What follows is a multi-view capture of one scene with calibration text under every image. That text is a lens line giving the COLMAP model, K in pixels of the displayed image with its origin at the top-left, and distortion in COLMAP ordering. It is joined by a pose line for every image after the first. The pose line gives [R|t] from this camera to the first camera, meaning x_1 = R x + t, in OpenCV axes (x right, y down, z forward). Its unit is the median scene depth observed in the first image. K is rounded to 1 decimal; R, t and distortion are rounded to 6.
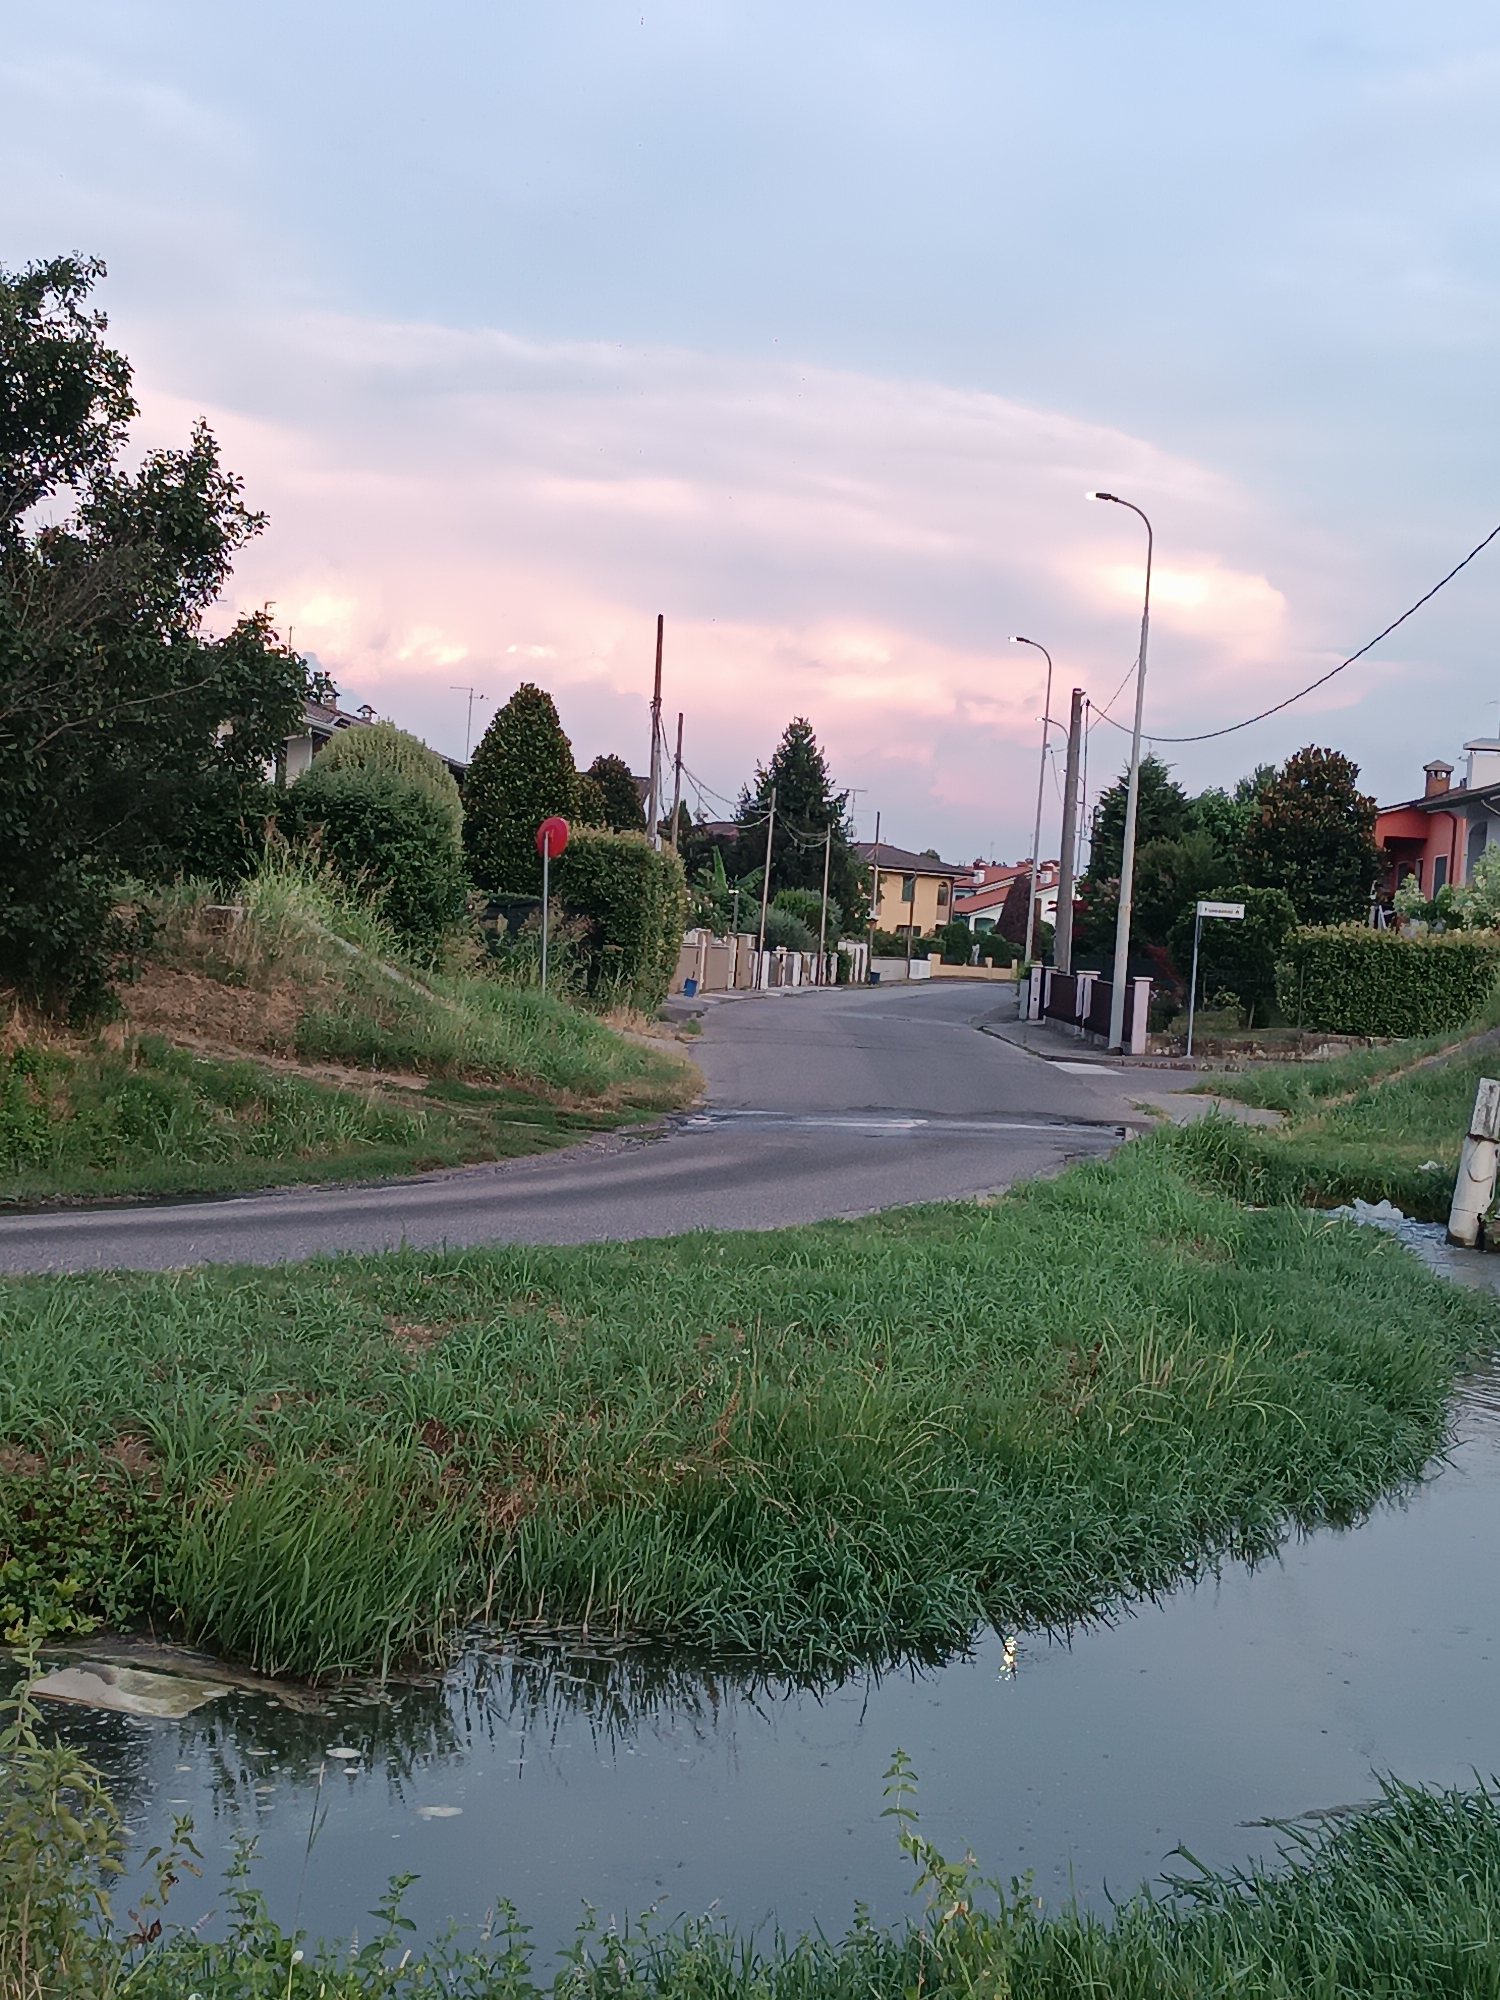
lens RADIAL K [[3275.6, 0, 722.6], [0, 3275.6, 997.1], [0, 0, 1]] dist [0.122438, -0.095967]
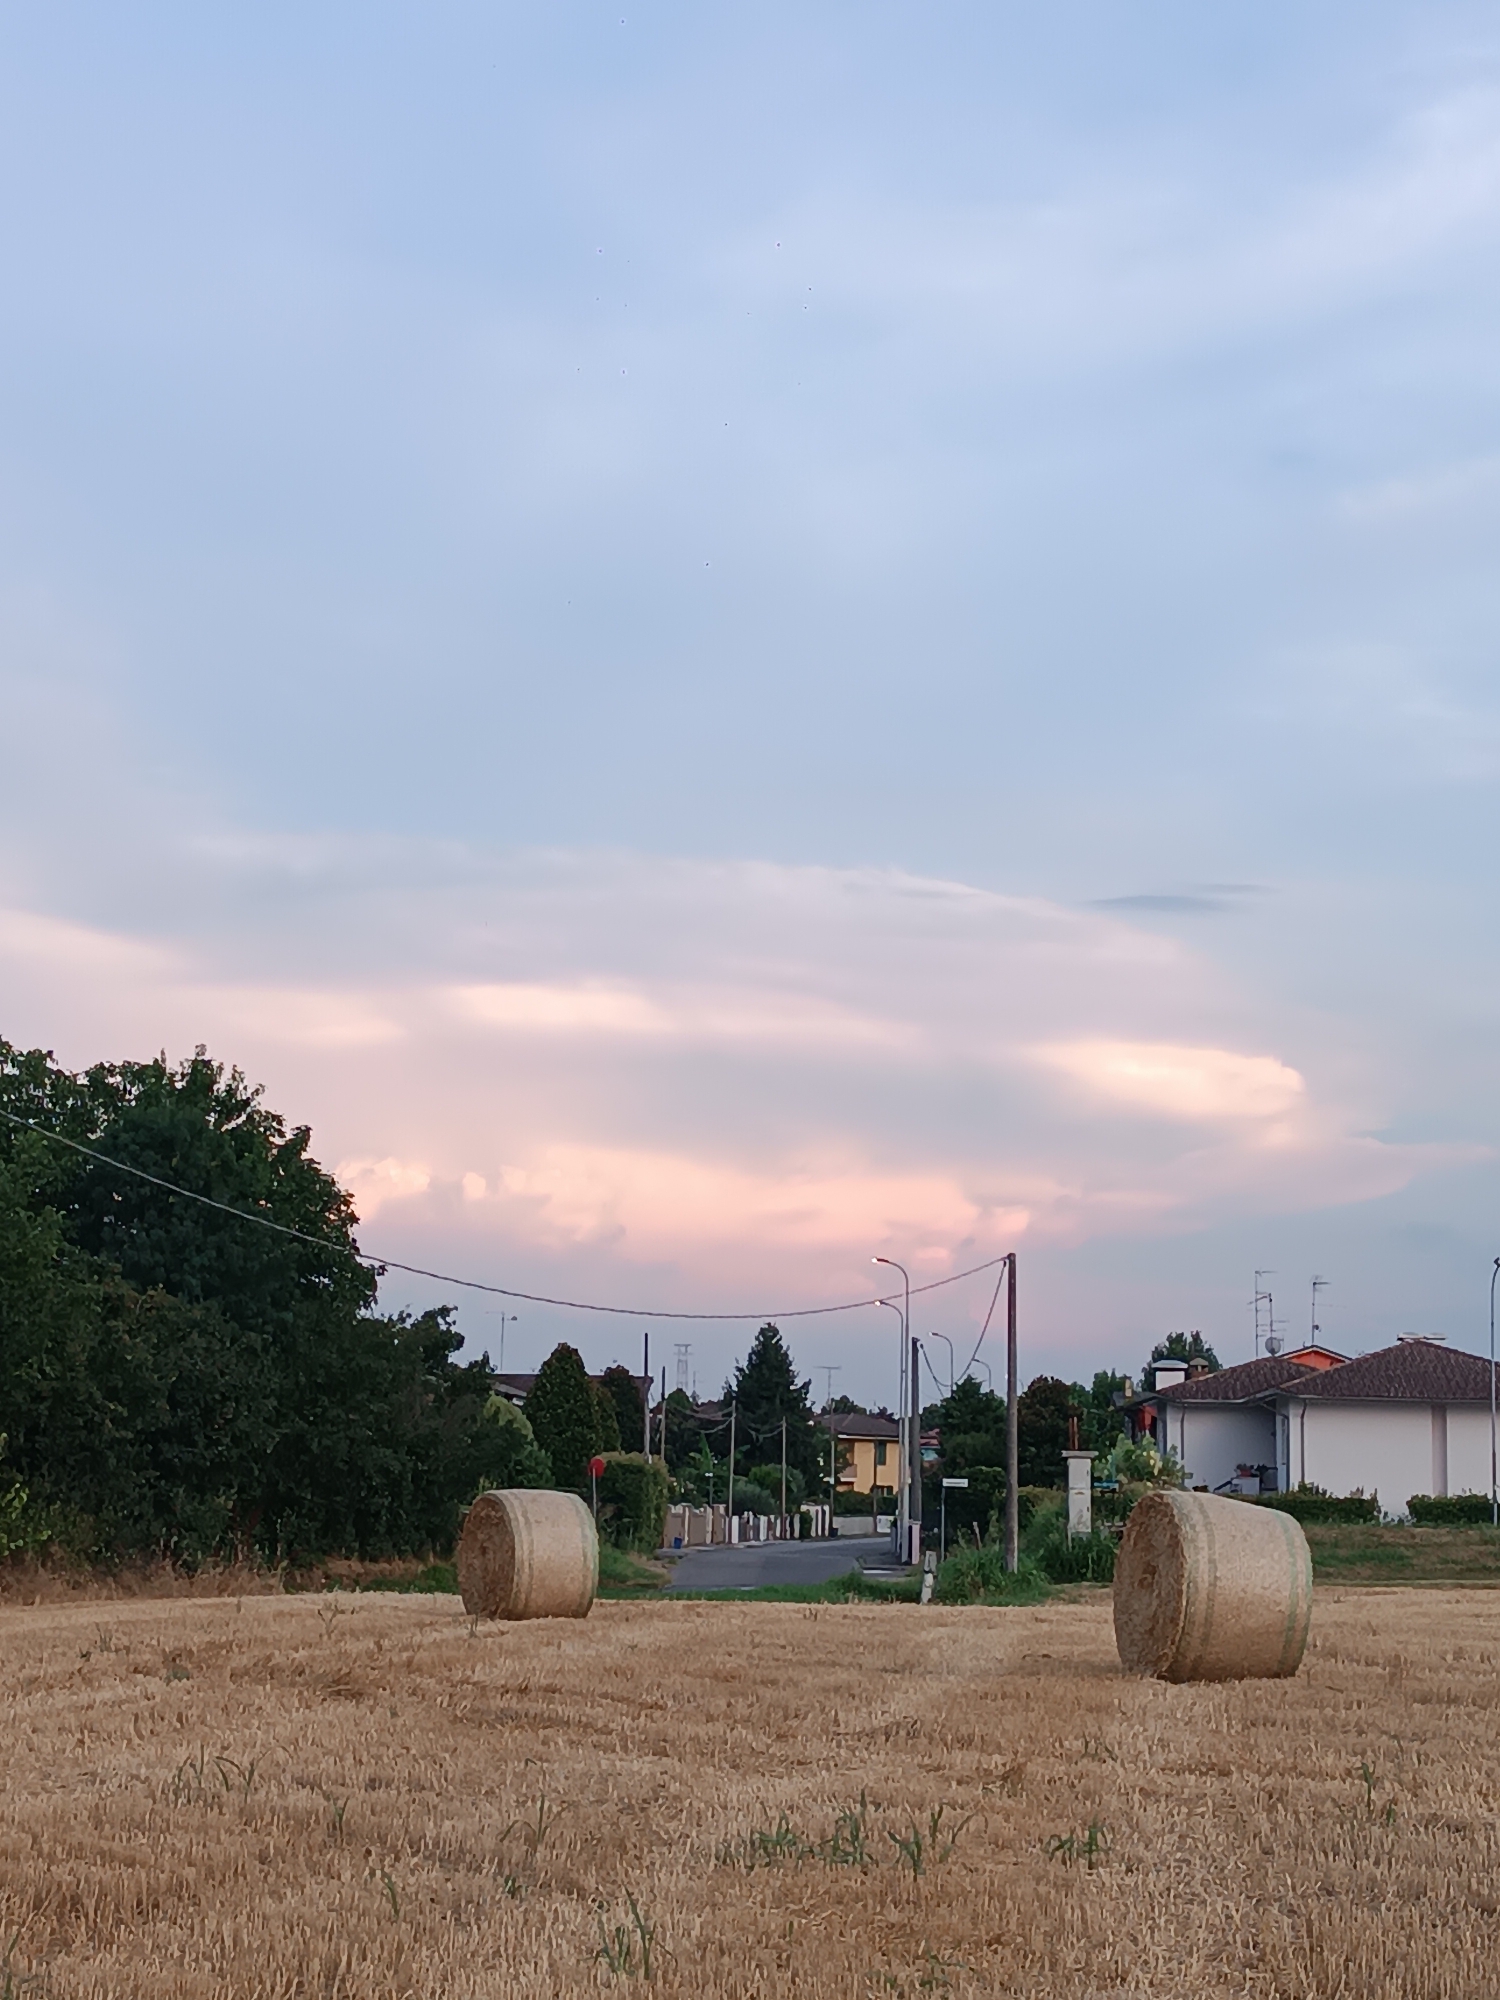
lens RADIAL K [[3275.6, 0, 722.6], [0, 3275.6, 997.1], [0, 0, 1]] dist [0.122438, -0.095967]
pose [[0.998751, -0.049812, 0.003947, 0.018883], [0.049759, 0.984241, -0.169690, 0.008170], [0.004568, 0.169674, 0.985490, -0.600985]]
